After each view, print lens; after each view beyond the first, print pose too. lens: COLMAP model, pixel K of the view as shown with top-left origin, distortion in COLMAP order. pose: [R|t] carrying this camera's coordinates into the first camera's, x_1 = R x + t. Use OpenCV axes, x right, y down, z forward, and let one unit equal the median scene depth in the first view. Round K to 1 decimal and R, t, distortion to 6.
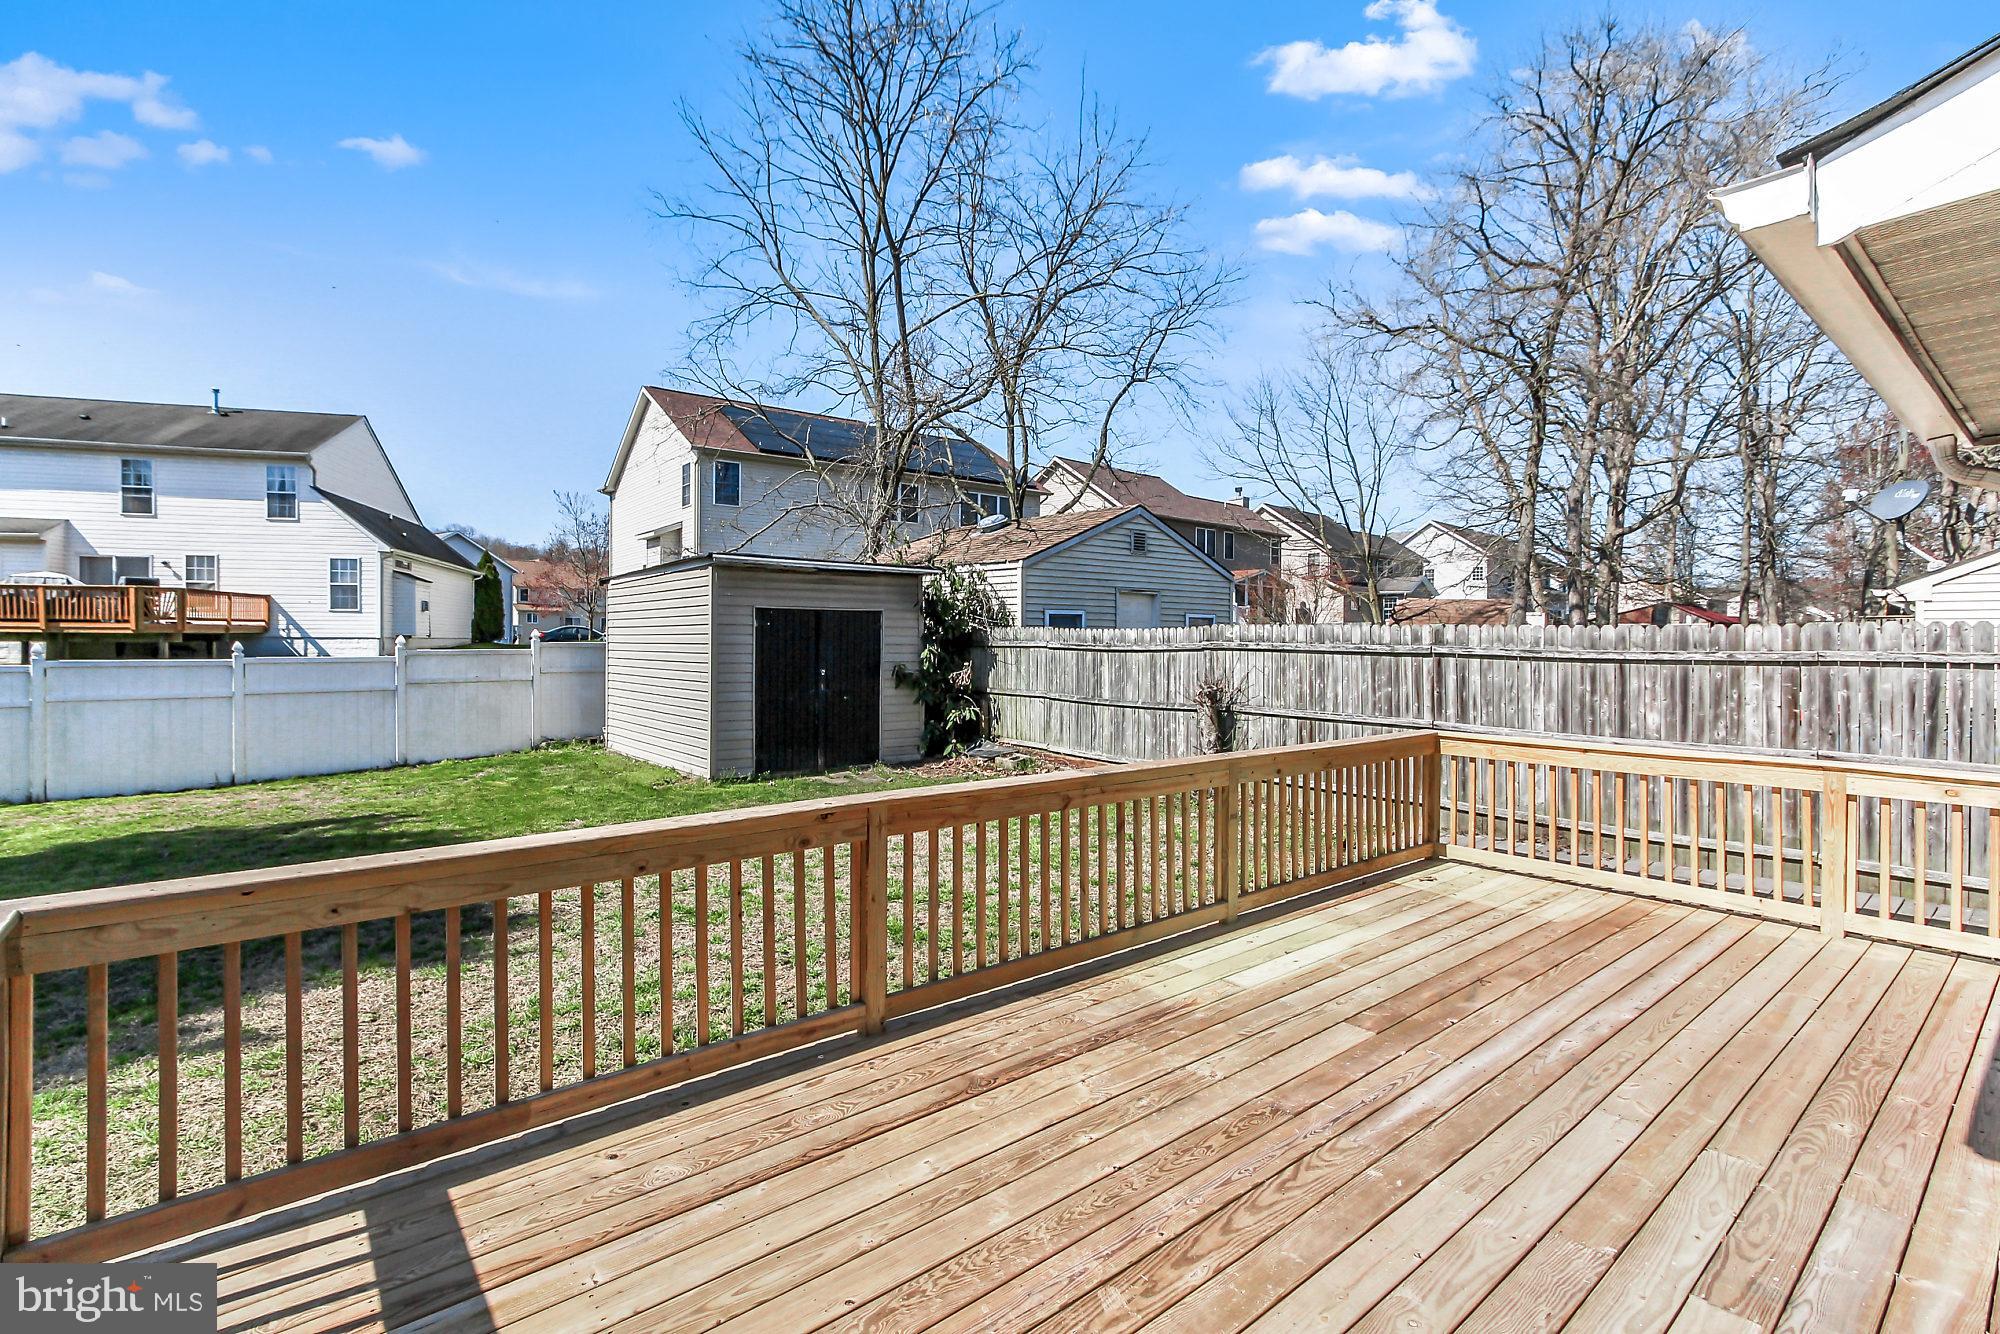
lens RADIAL K [[921.8, 0, 991.4], [0, 921.8, 648.7], [0, 0, 1]] dist [0.005998, 0.000231]
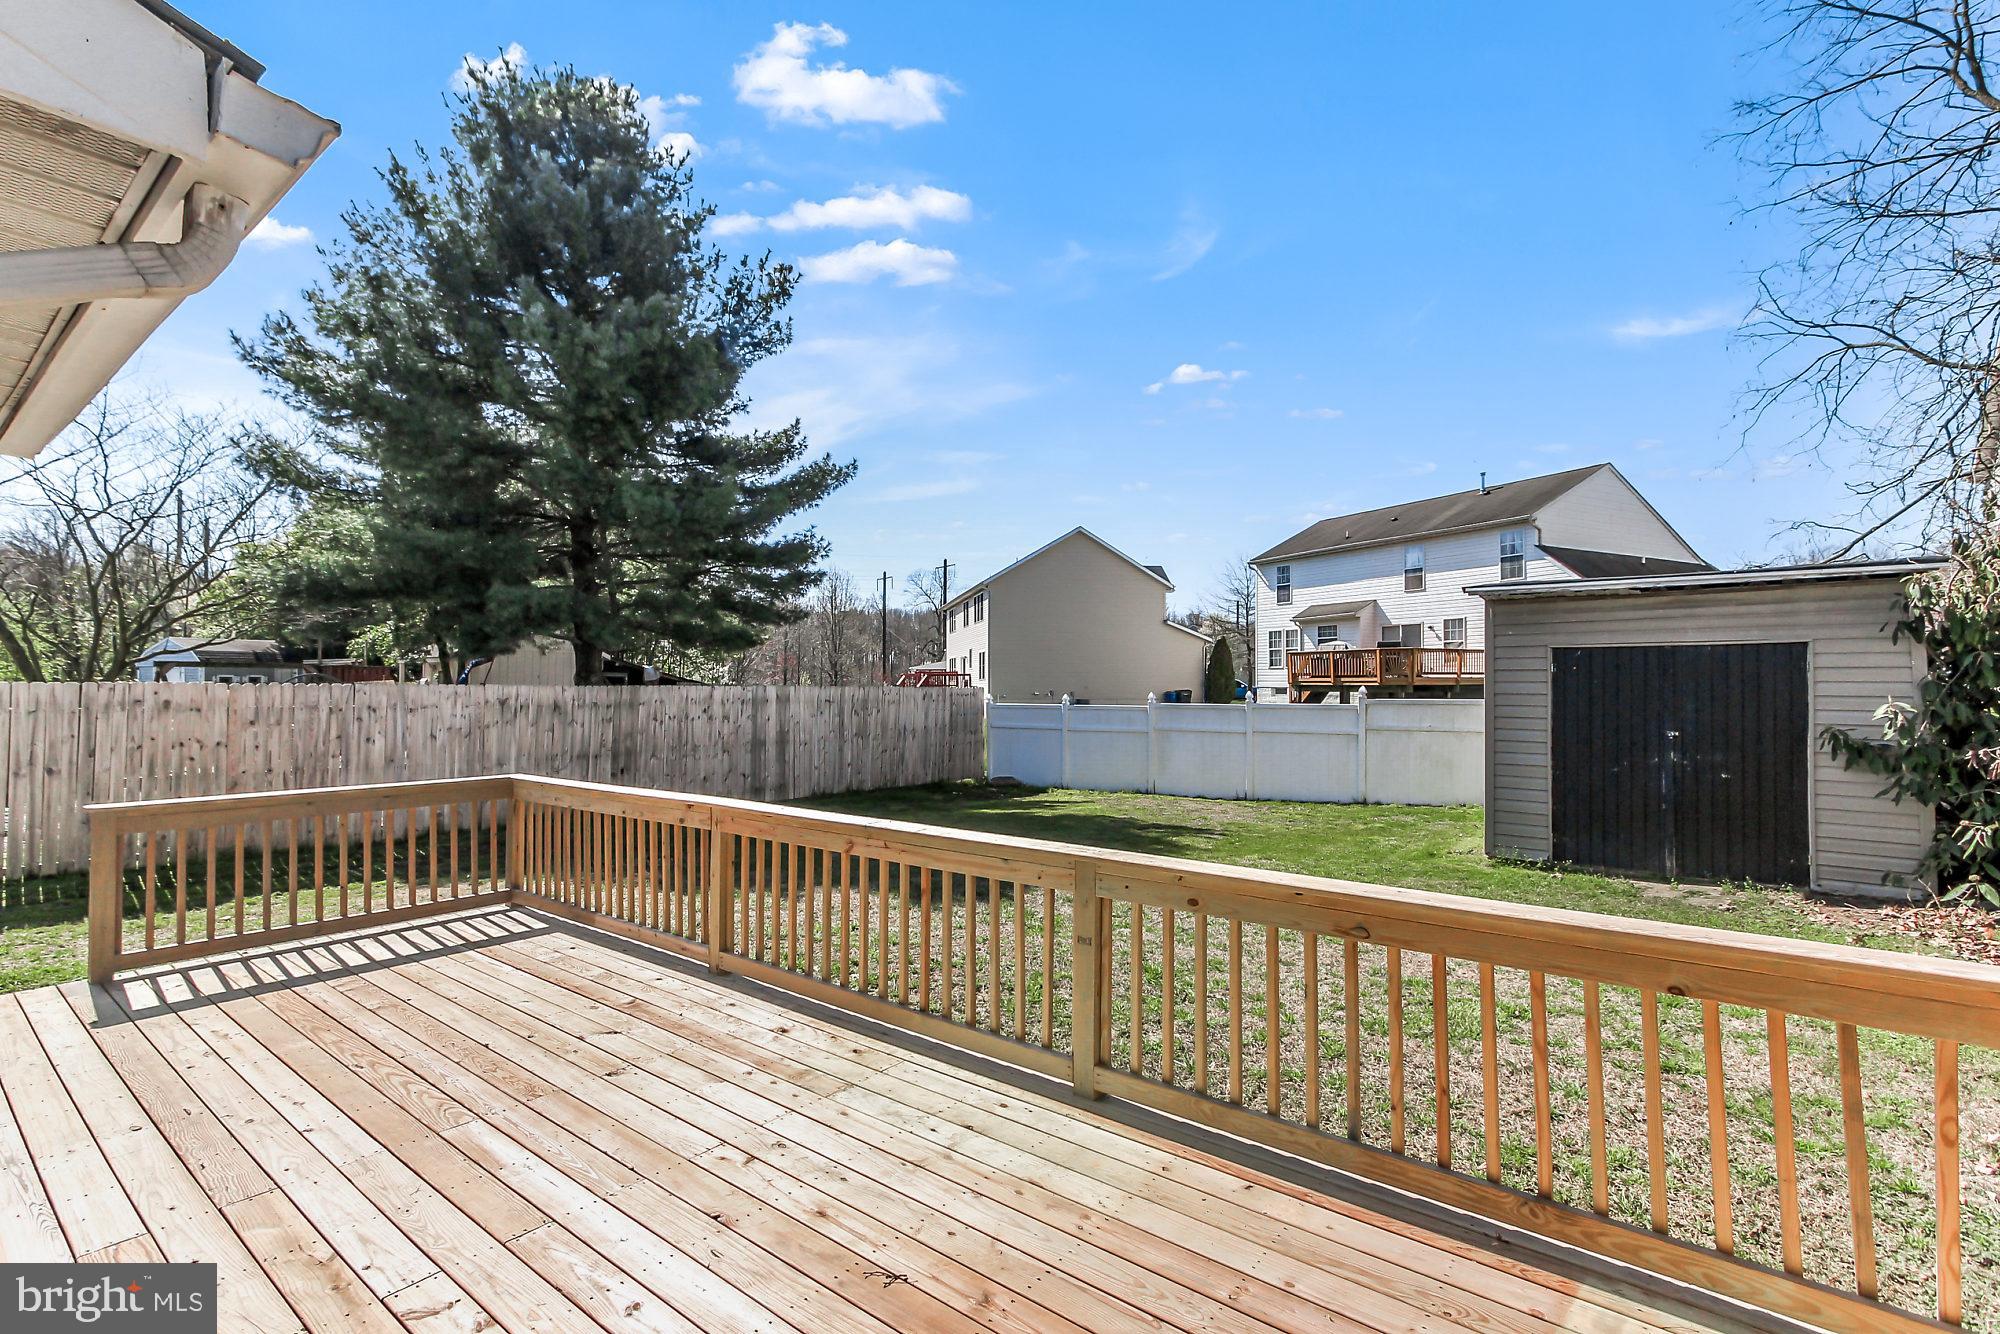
lens RADIAL K [[918.6, 0, 935.1], [0, 918.6, 674.6], [0, 0, 1]] dist [-0.000754, -0.000027]
pose [[0.188232, -0.017645, -0.981966, 0.363720], [-0.009314, 0.999762, -0.019750, -0.001356], [0.982080, 0.012864, 0.188023, 0.299498]]
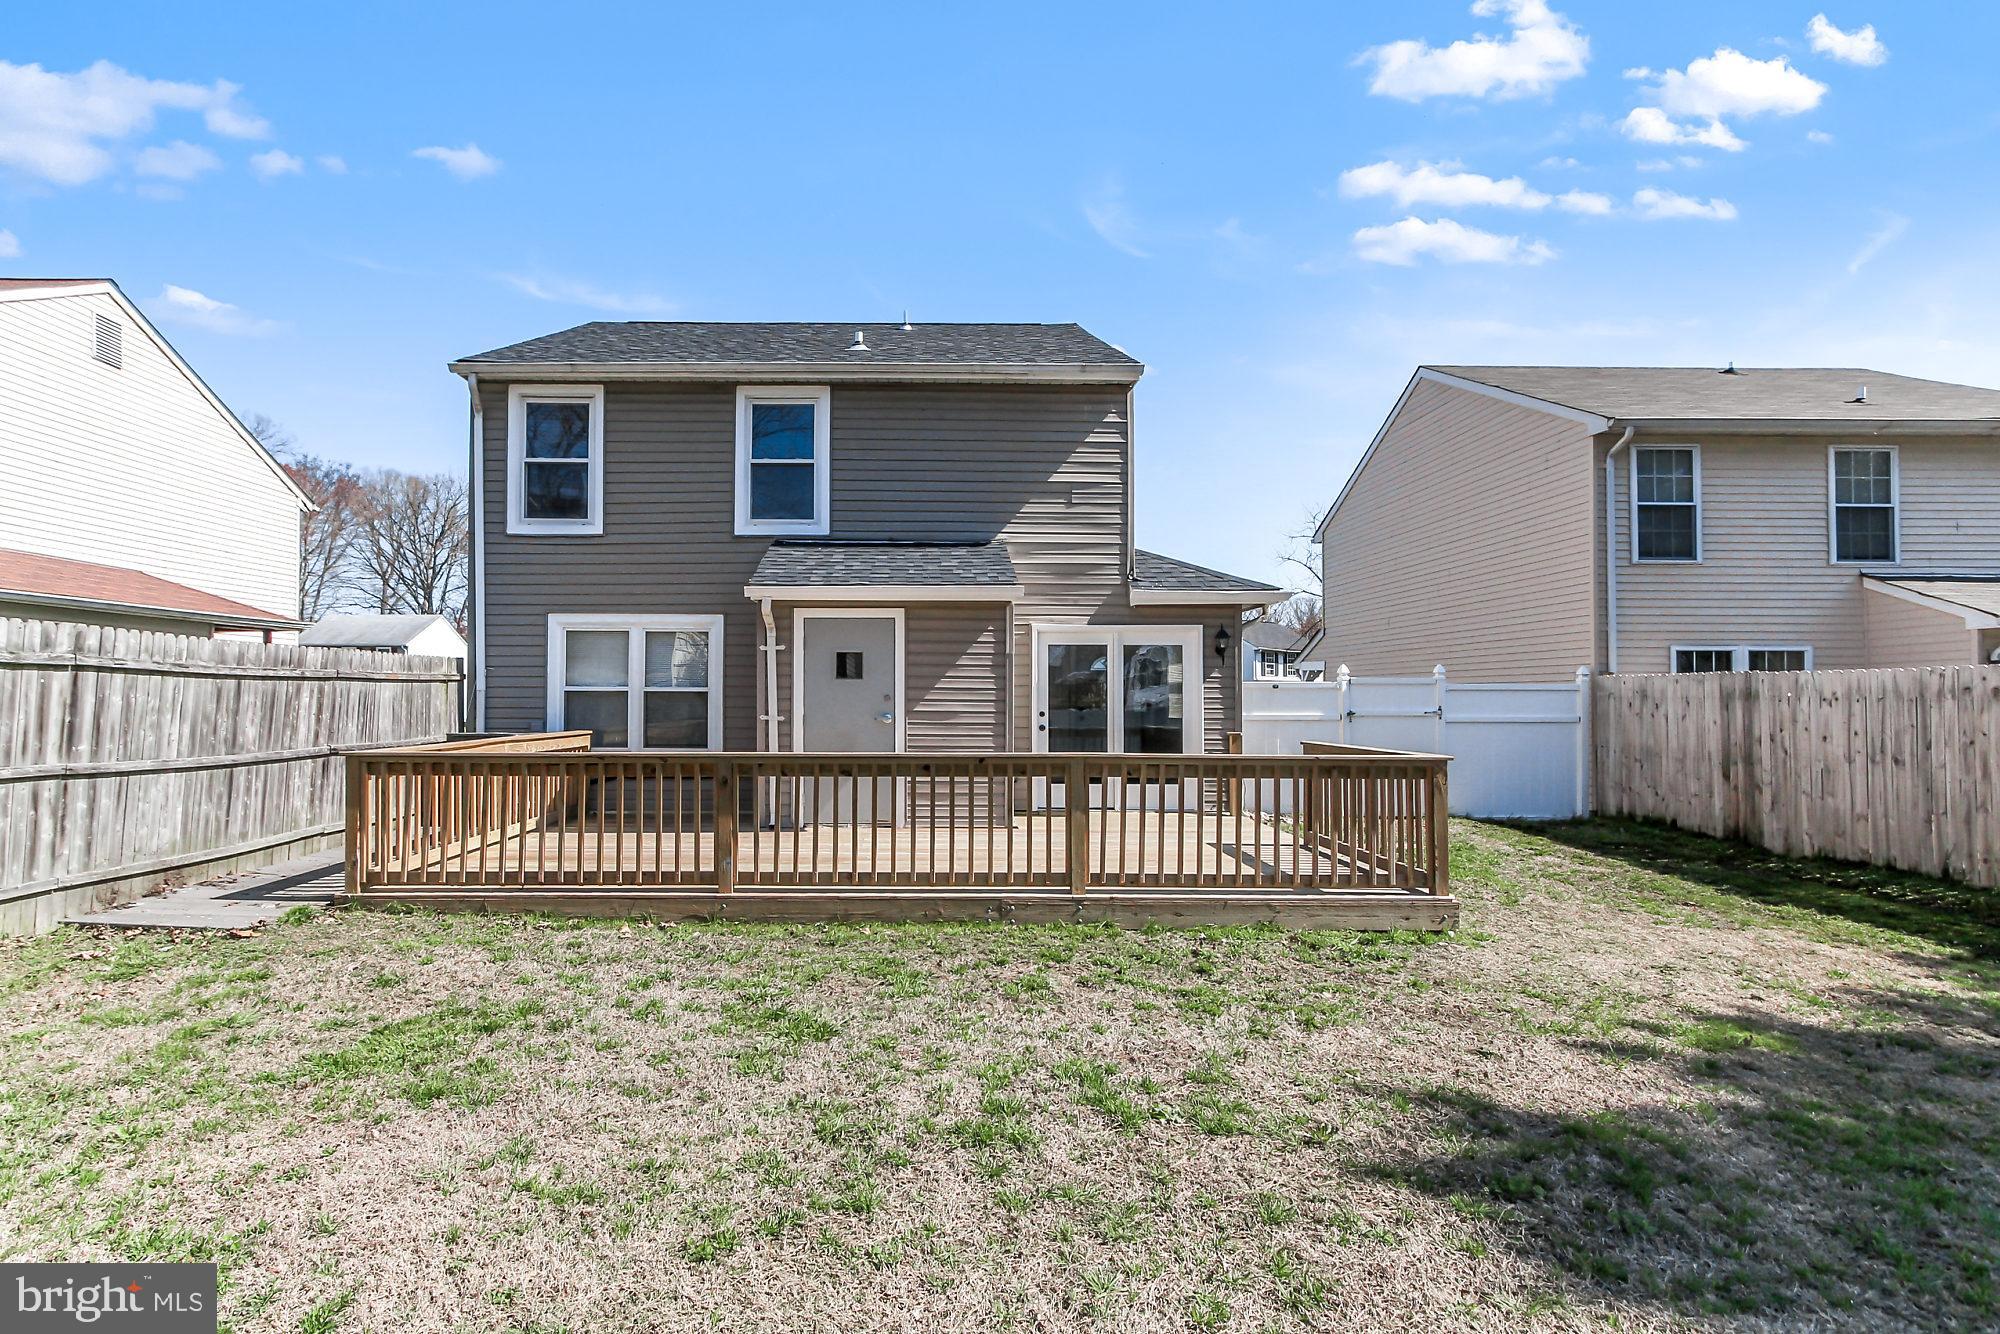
lens RADIAL K [[968.5, 0, 939.2], [0, 968.5, 670.2], [0, 0, 1]] dist [0.003035, 0.000572]
pose [[-0.771616, 0.010223, 0.636007, -0.299417], [-0.002965, 0.999802, -0.019668, 0.013029], [-0.636082, -0.017062, -0.771433, 0.714488]]
